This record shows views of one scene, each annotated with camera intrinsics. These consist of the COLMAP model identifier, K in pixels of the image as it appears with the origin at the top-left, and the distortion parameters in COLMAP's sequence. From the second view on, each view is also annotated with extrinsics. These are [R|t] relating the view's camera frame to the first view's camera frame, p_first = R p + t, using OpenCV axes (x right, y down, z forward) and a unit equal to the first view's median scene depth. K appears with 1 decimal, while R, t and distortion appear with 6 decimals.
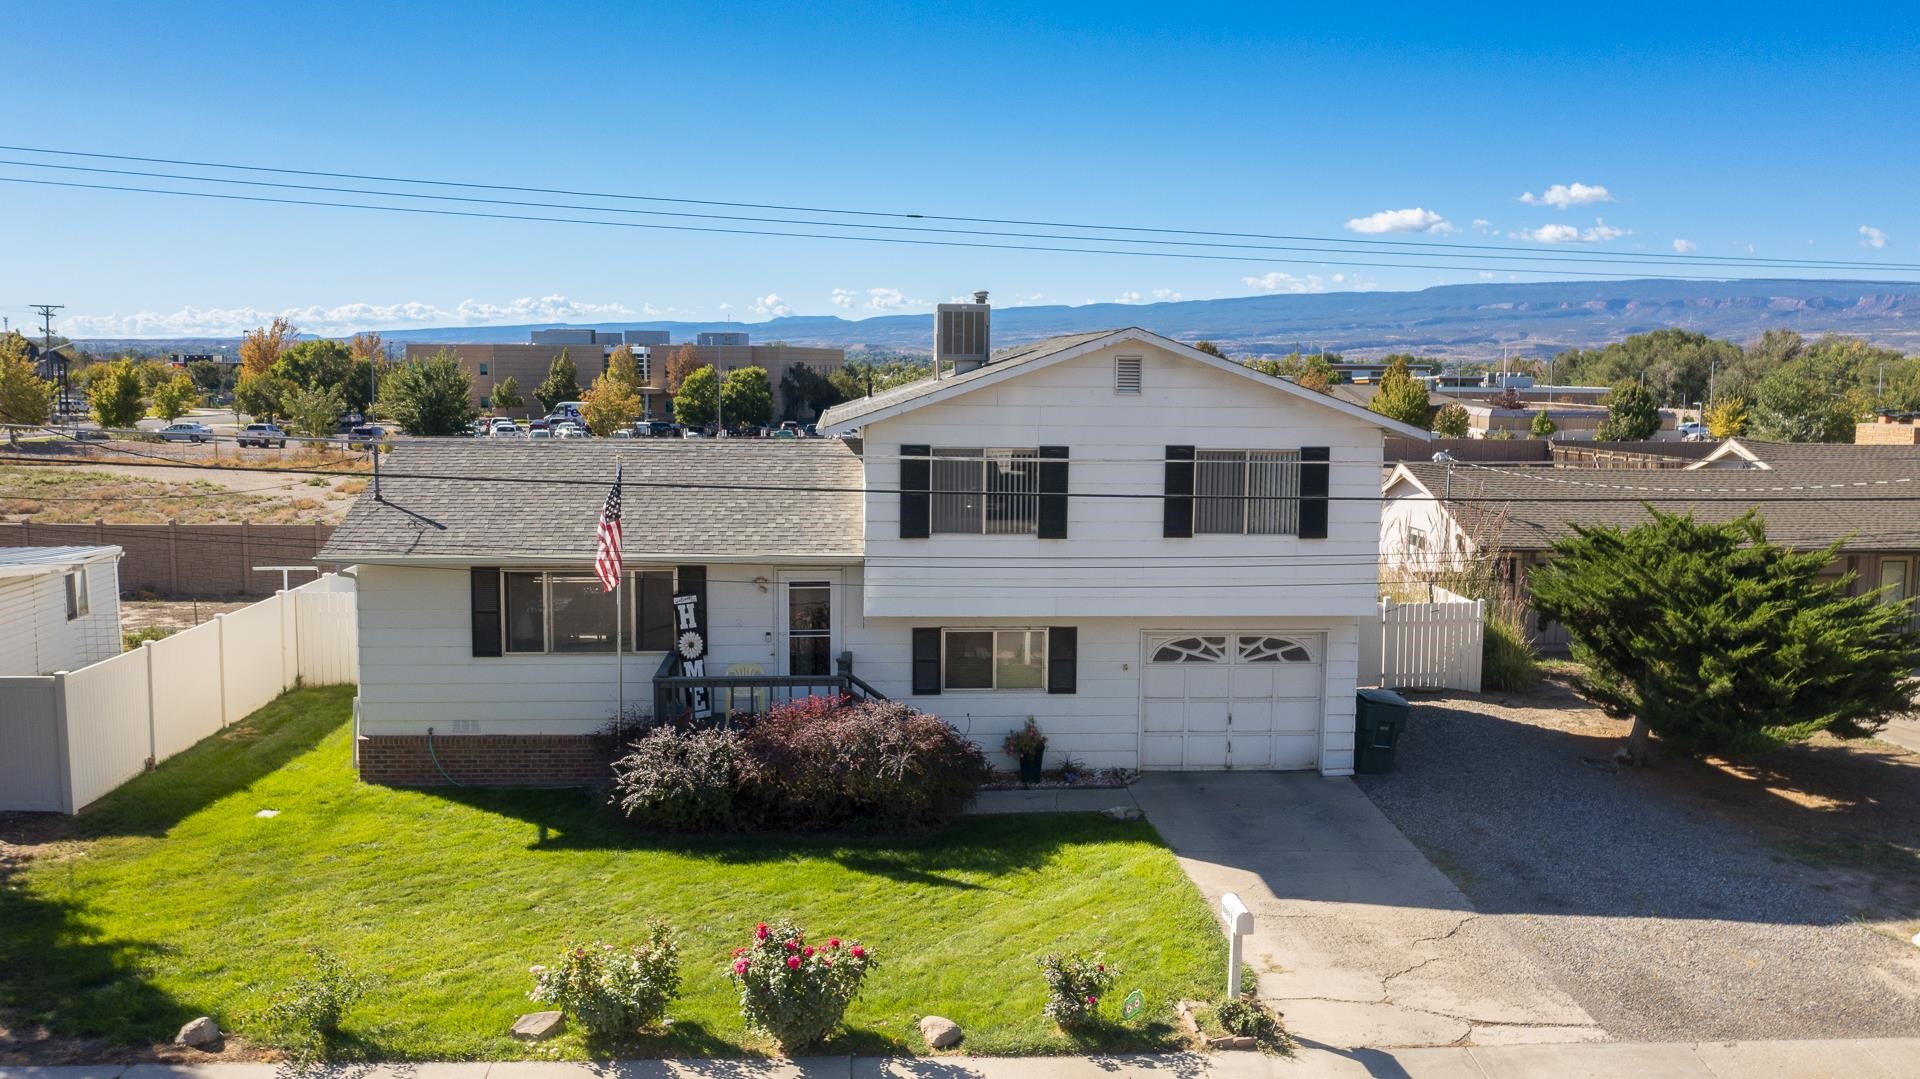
lens RADIAL K [[1524.4, 0, 956.7], [0, 1524.4, 536.4], [0, 0, 1]] dist [-0.010868, -0.001619]
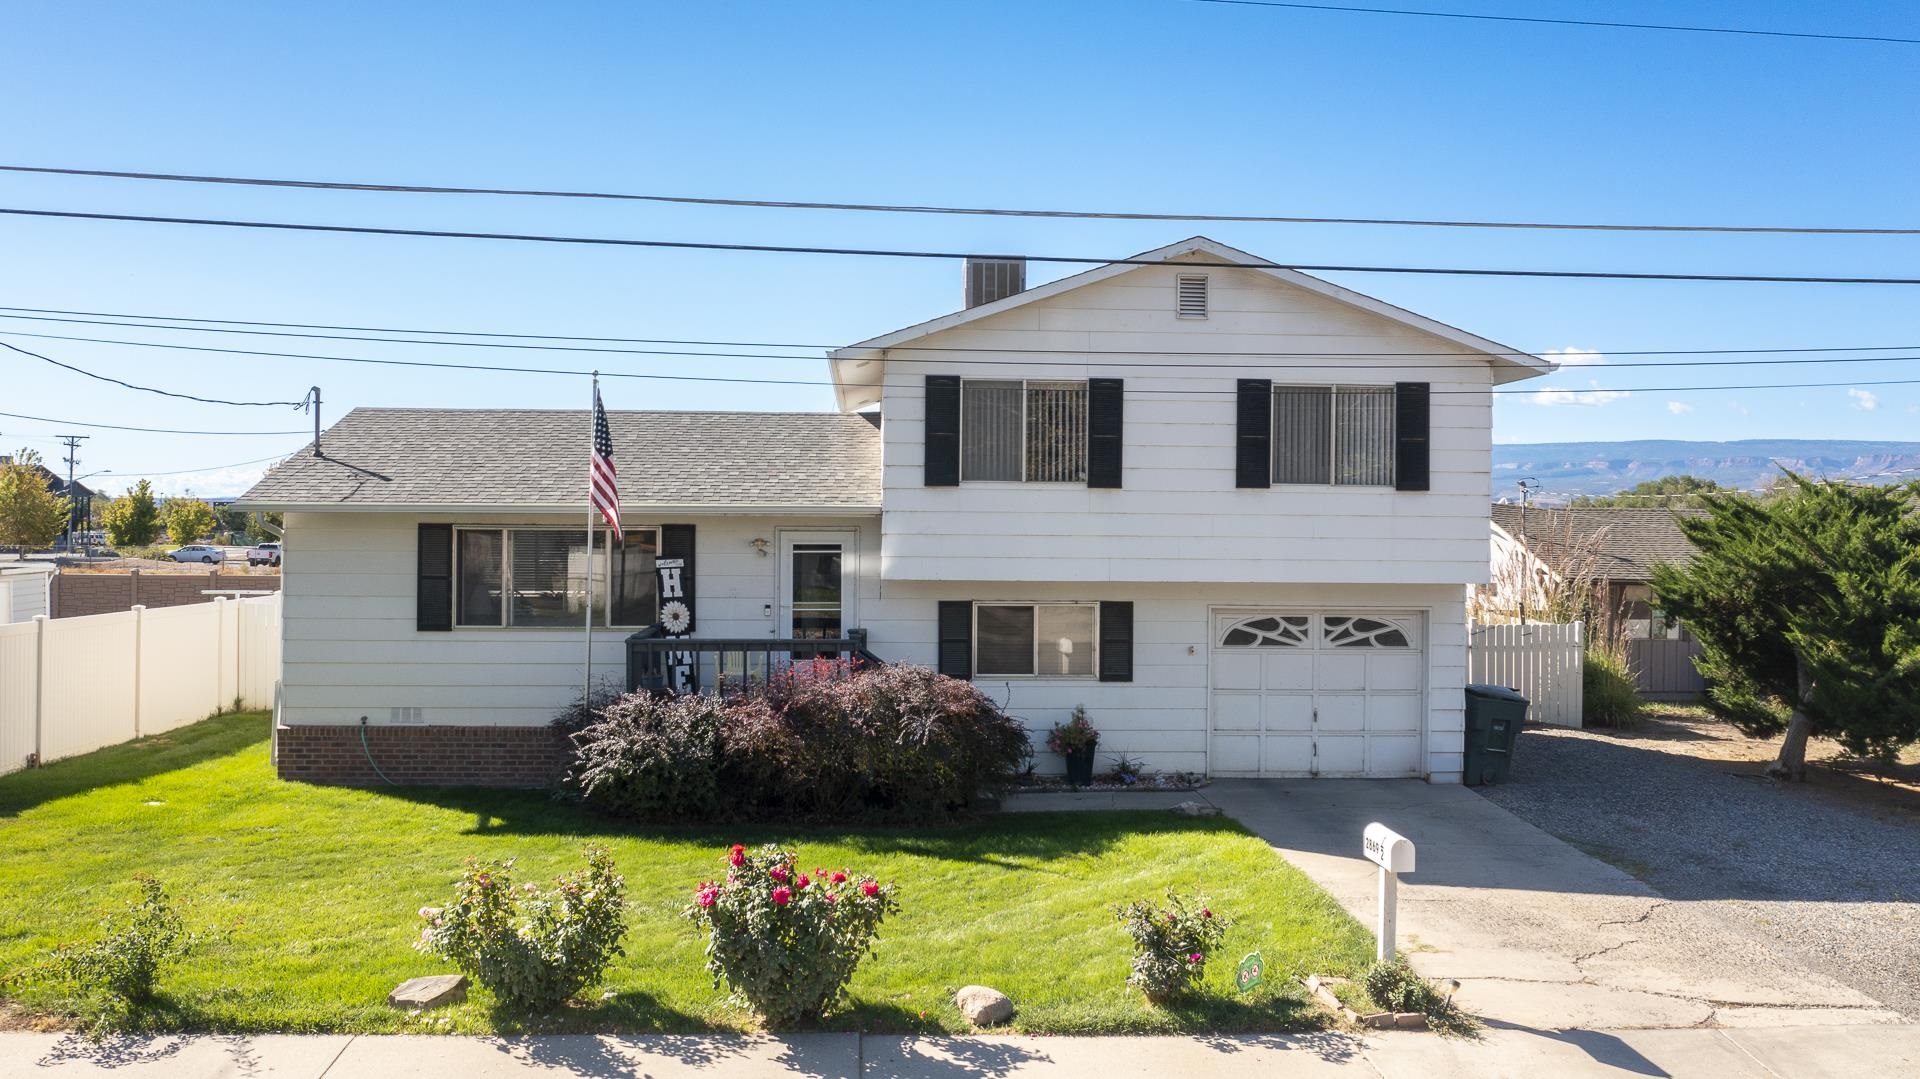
lens RADIAL K [[1504.3, 0, 957.1], [0, 1504.3, 538.8], [0, 0, 1]] dist [-0.012619, -0.006608]
pose [[0.999948, 0.000036, -0.010184, -0.010539], [-0.001064, 0.994891, -0.100949, 0.113668], [0.010128, 0.100955, 0.994839, 0.173352]]
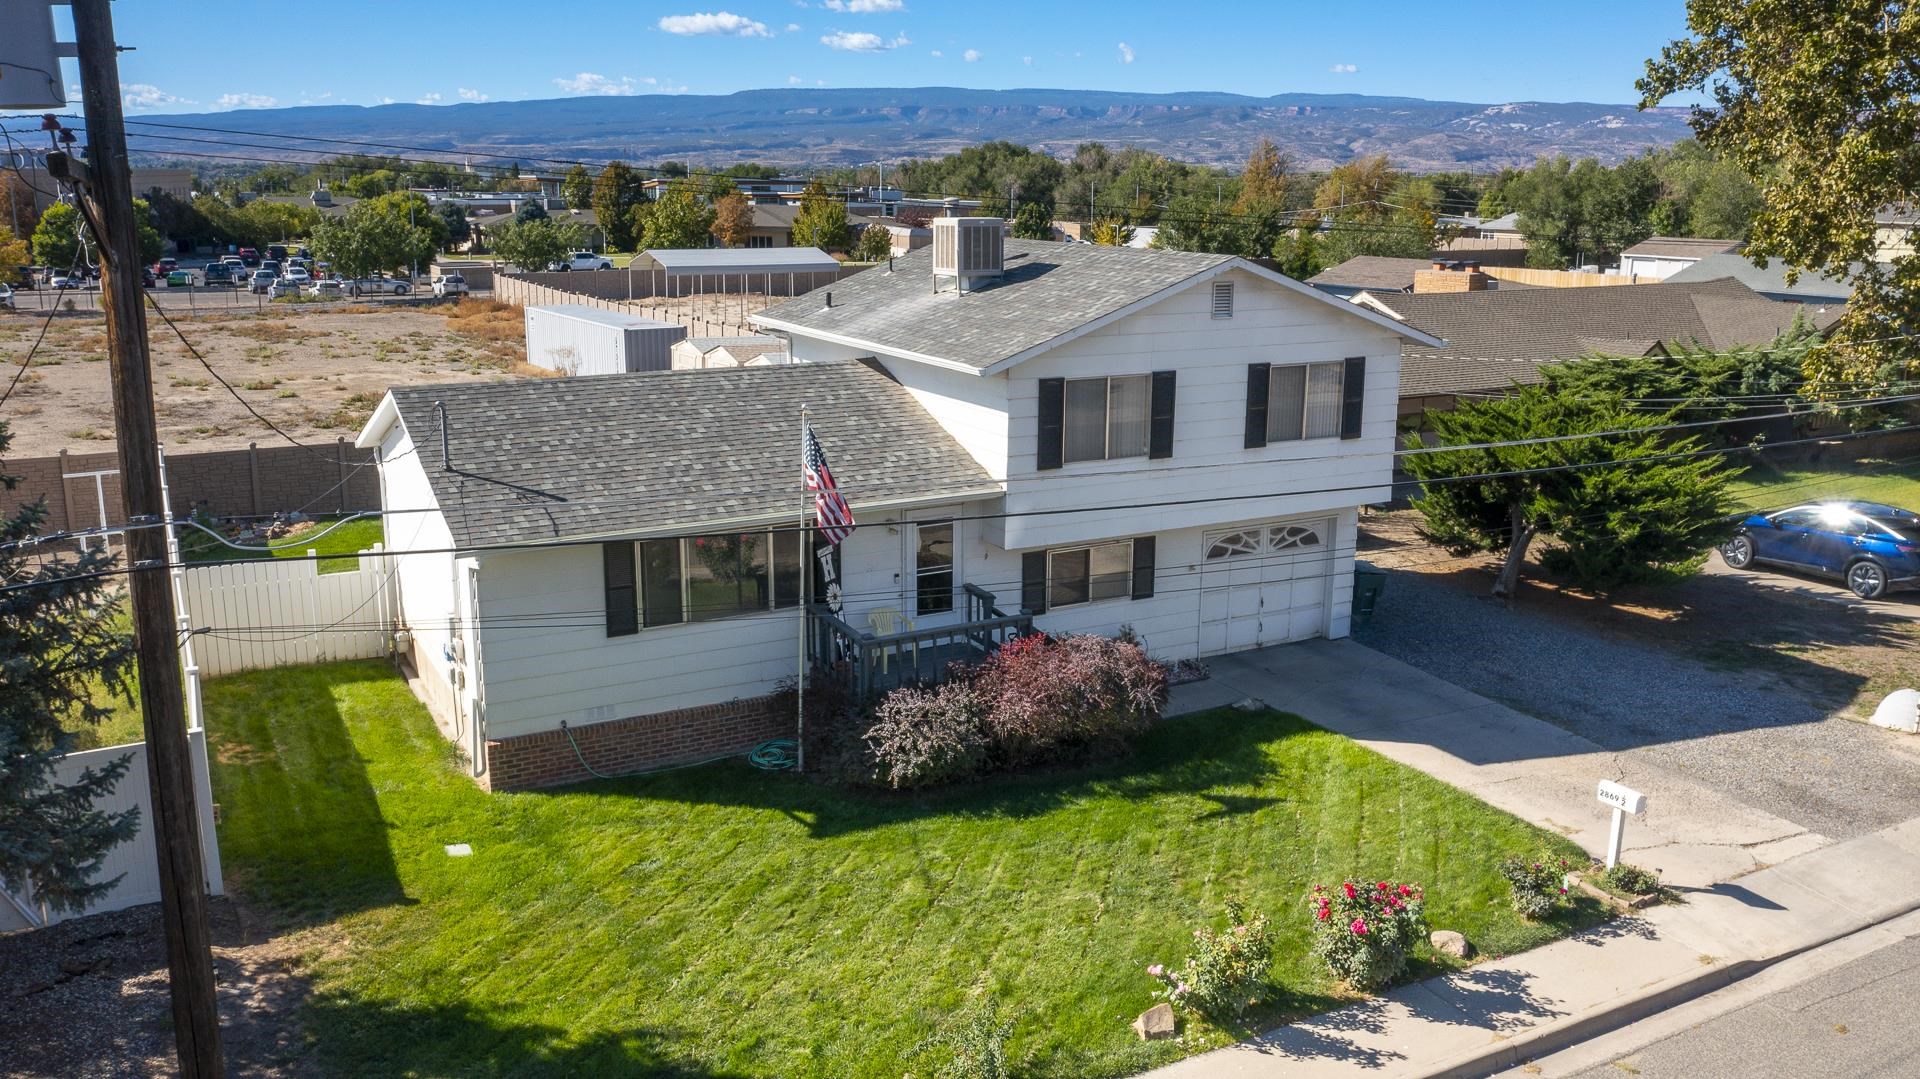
lens RADIAL K [[1514.8, 0, 955.9], [0, 1514.8, 532.3], [0, 0, 1]] dist [-0.014243, -0.002782]
pose [[0.908299, -0.099446, 0.406328, -0.497301], [0.049037, 0.989947, 0.132666, -0.093956], [-0.415437, -0.100576, 0.904045, 0.105827]]
